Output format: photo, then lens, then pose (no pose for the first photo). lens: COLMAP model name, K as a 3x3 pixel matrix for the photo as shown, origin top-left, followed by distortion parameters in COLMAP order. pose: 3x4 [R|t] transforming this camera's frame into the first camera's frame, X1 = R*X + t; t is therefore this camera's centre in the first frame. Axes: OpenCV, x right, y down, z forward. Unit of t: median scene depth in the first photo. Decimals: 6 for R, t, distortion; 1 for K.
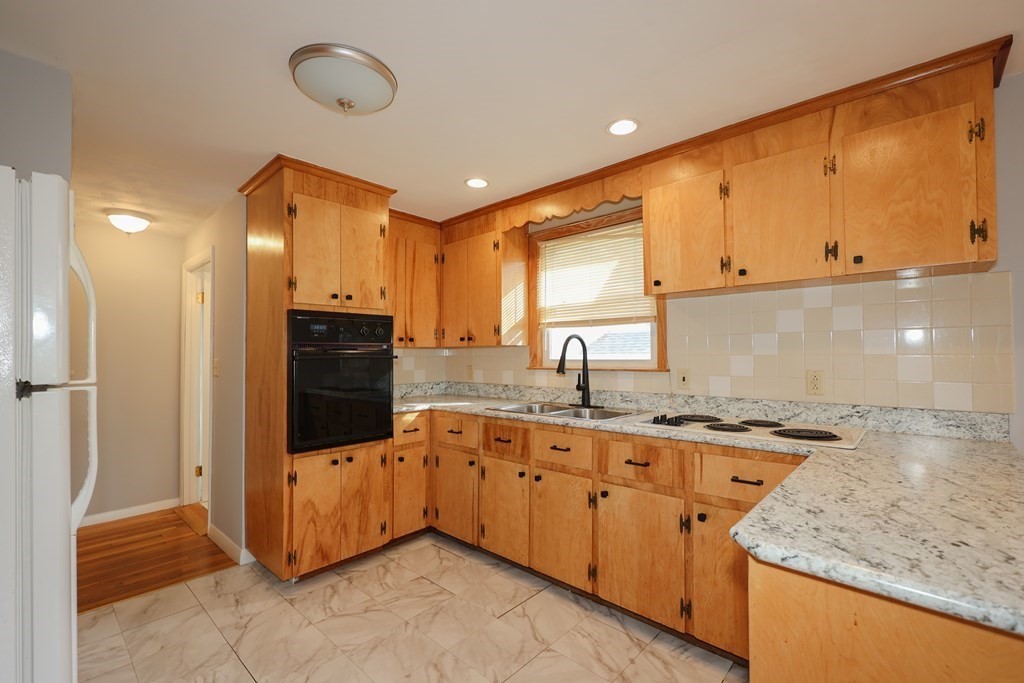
lens RADIAL K [[444.8, 0, 510.6], [0, 444.8, 342.8], [0, 0, 1]] dist [0.000334, 0.000138]
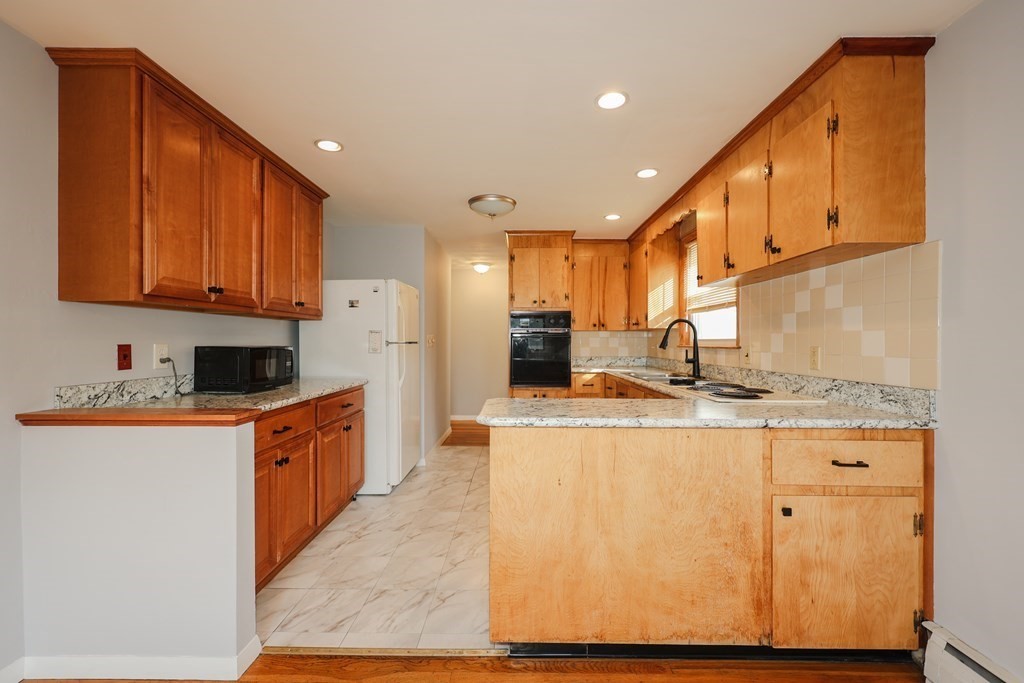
lens RADIAL K [[417.5, 0, 514.9], [0, 417.5, 339.7], [0, 0, 1]] dist [-0.000529, 0.000159]
pose [[0.674862, 0.003857, -0.737934, 0.745466], [0.014774, 0.999715, 0.018737, 0.012413], [0.737796, -0.023548, 0.674613, -0.170768]]
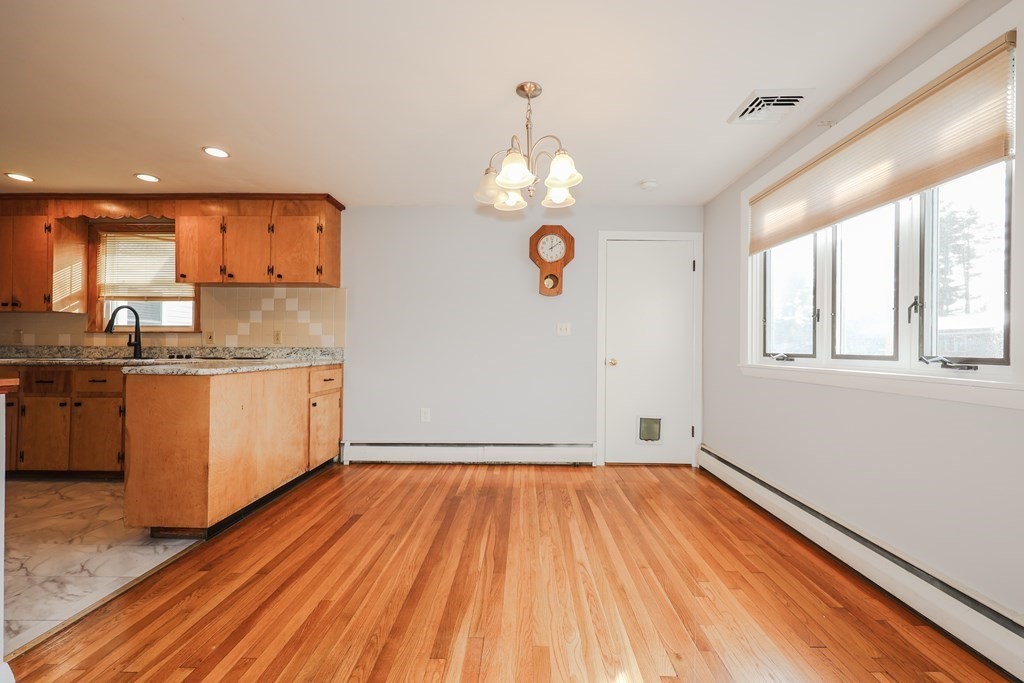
lens RADIAL K [[423.3, 0, 512.0], [0, 423.3, 341.5], [0, 0, 1]] dist [0.000332, -0.000156]
pose [[0.748469, 0.016396, 0.662967, 0.181516], [-0.028183, 0.999578, 0.007097, 0.052780], [-0.662570, -0.023996, 0.748615, -0.829766]]
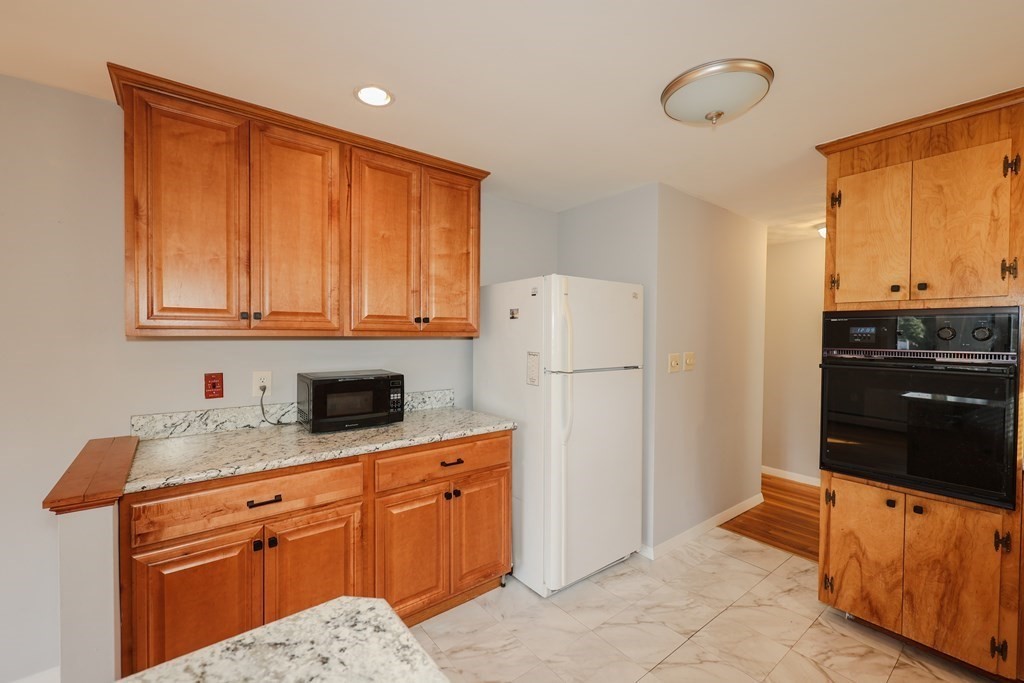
lens RADIAL K [[426.5, 0, 513.3], [0, 426.5, 338.7], [0, 0, 1]] dist [-0.001186, -0.000028]
pose [[-0.151044, 0.019195, -0.988341, 0.416196], [0.016336, 0.999723, 0.016920, -0.039971], [0.988392, -0.013590, -0.151316, 0.445083]]
